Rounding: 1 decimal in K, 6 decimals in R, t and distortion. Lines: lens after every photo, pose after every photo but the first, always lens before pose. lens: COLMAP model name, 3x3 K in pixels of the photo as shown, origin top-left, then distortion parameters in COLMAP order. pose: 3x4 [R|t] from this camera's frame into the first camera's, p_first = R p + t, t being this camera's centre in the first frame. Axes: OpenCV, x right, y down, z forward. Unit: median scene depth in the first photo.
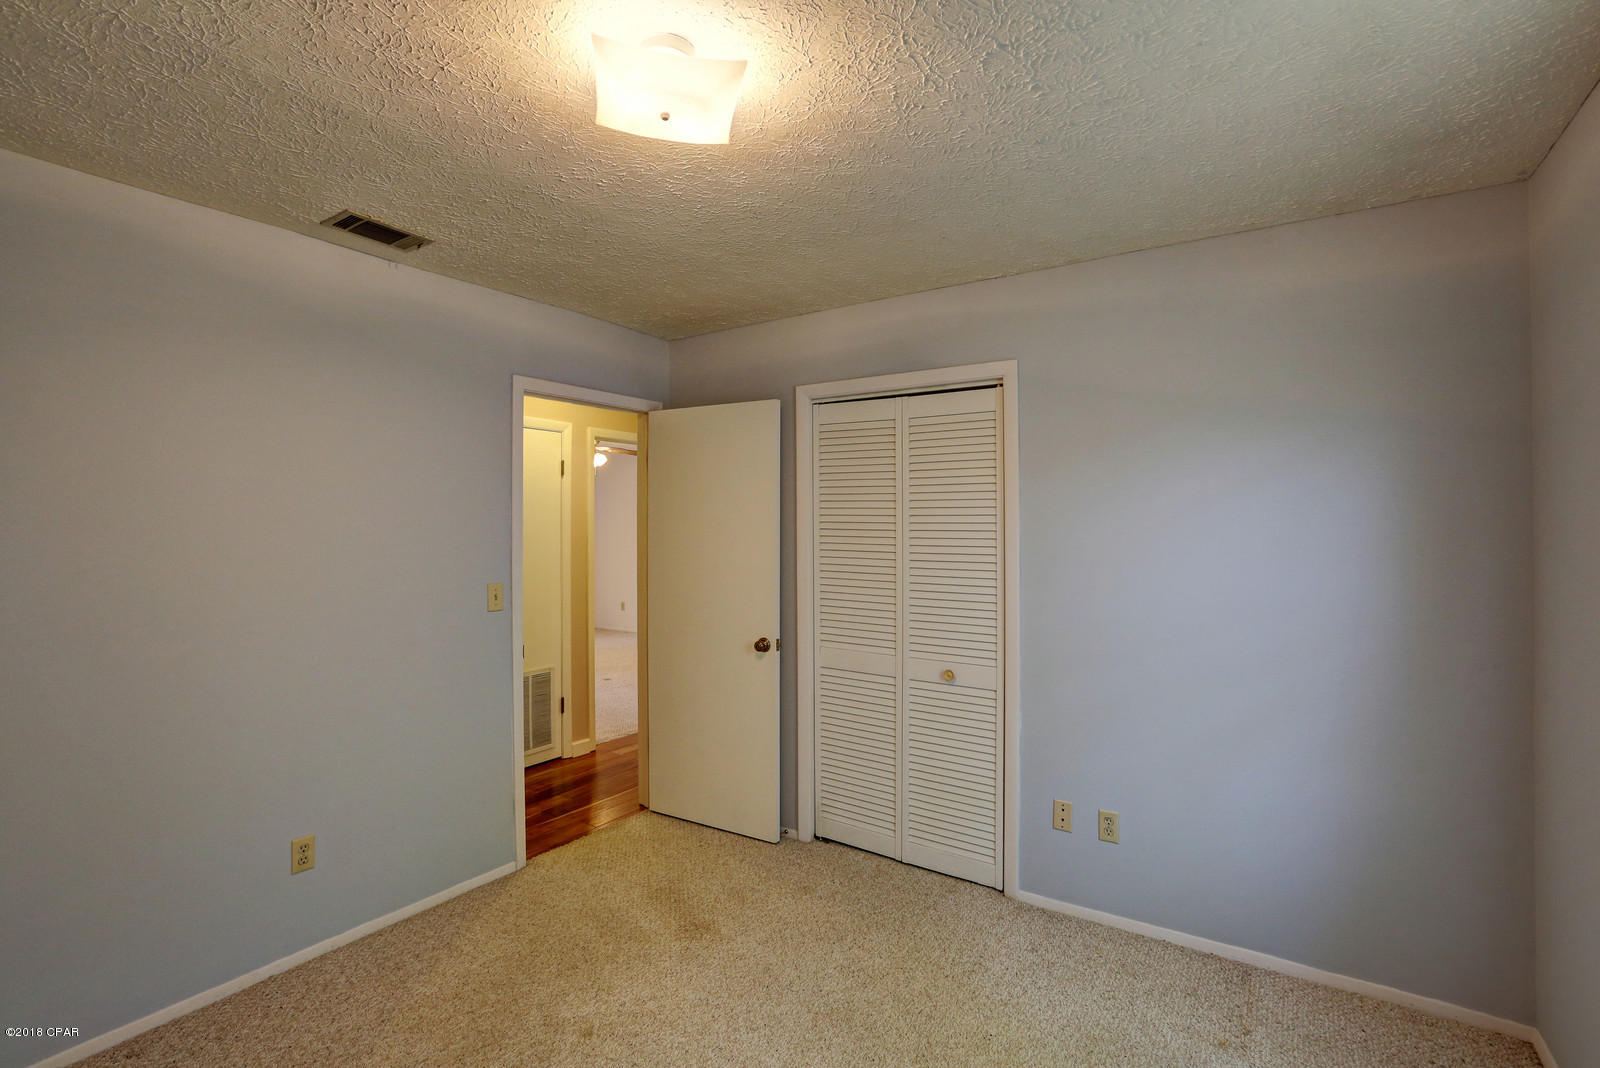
lens RADIAL K [[728.2, 0, 800.0], [0, 728.2, 534.0], [0, 0, 1]] dist [-0.063295, 0.029738]
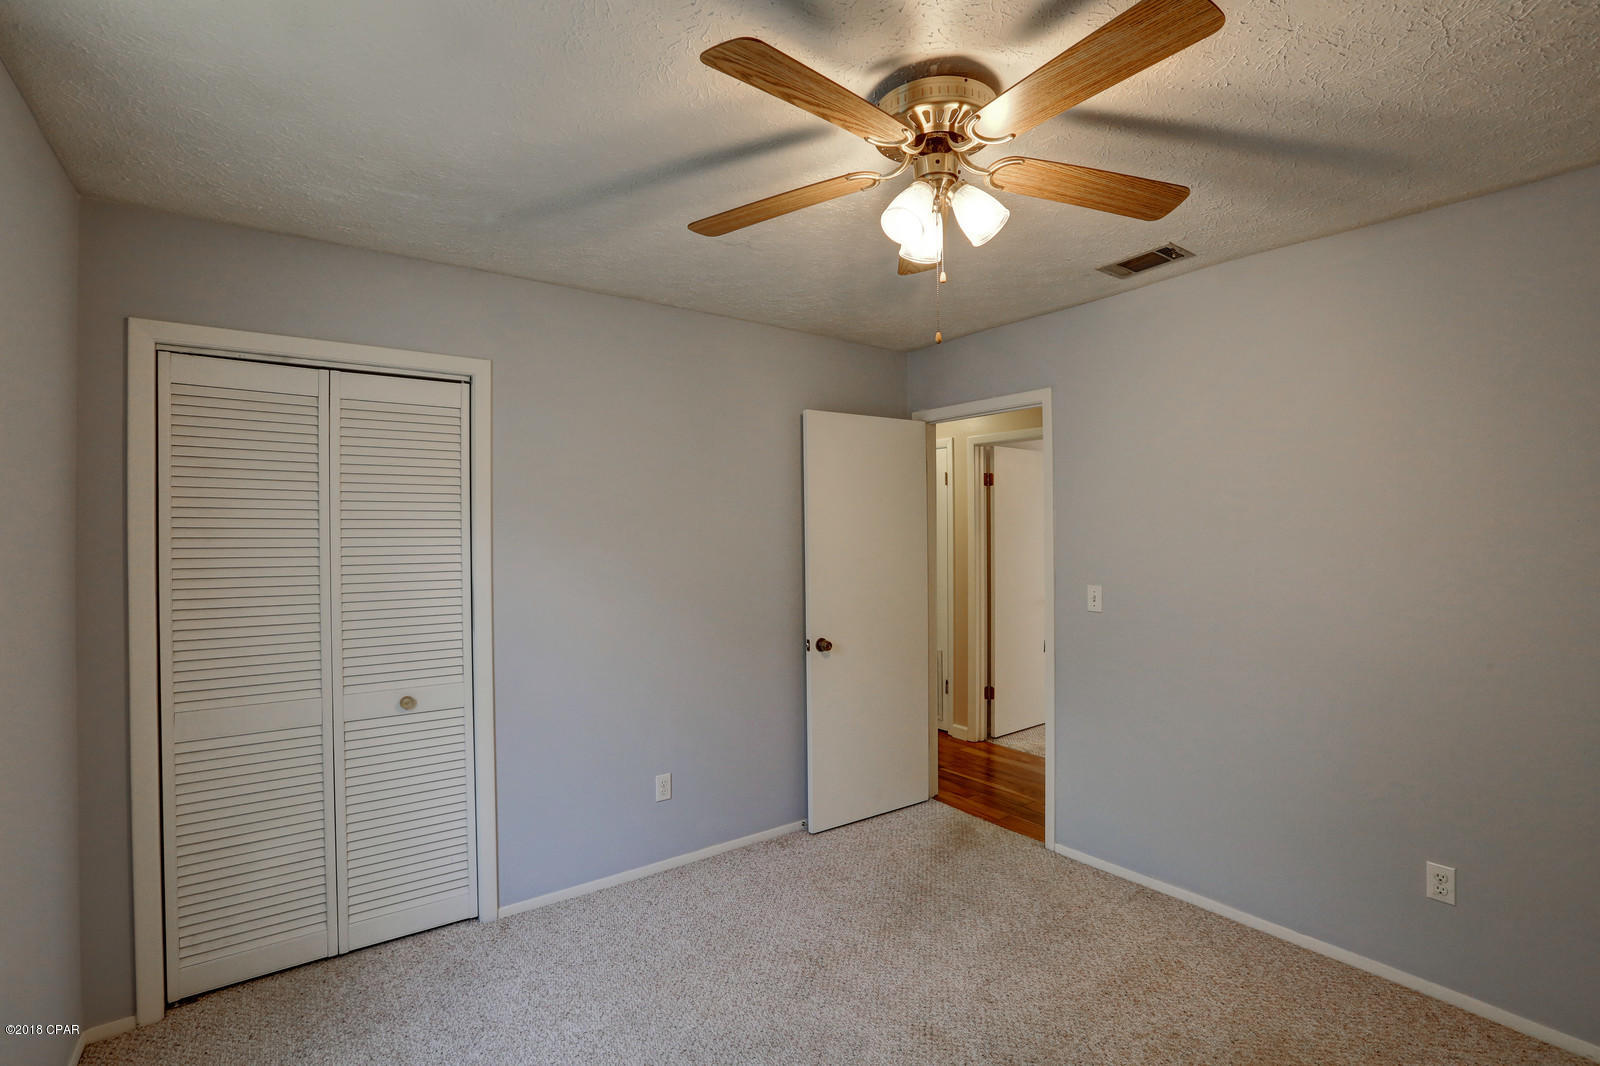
lens RADIAL K [[728.2, 0, 800.0], [0, 728.2, 533.0], [0, 0, 1]] dist [-0.063295, 0.029738]
pose [[0.347358, -0.008262, 0.937696, -0.446439], [0.014269, 0.999892, 0.003525, -0.007829], [-0.937624, 0.012155, 0.347439, 0.271035]]
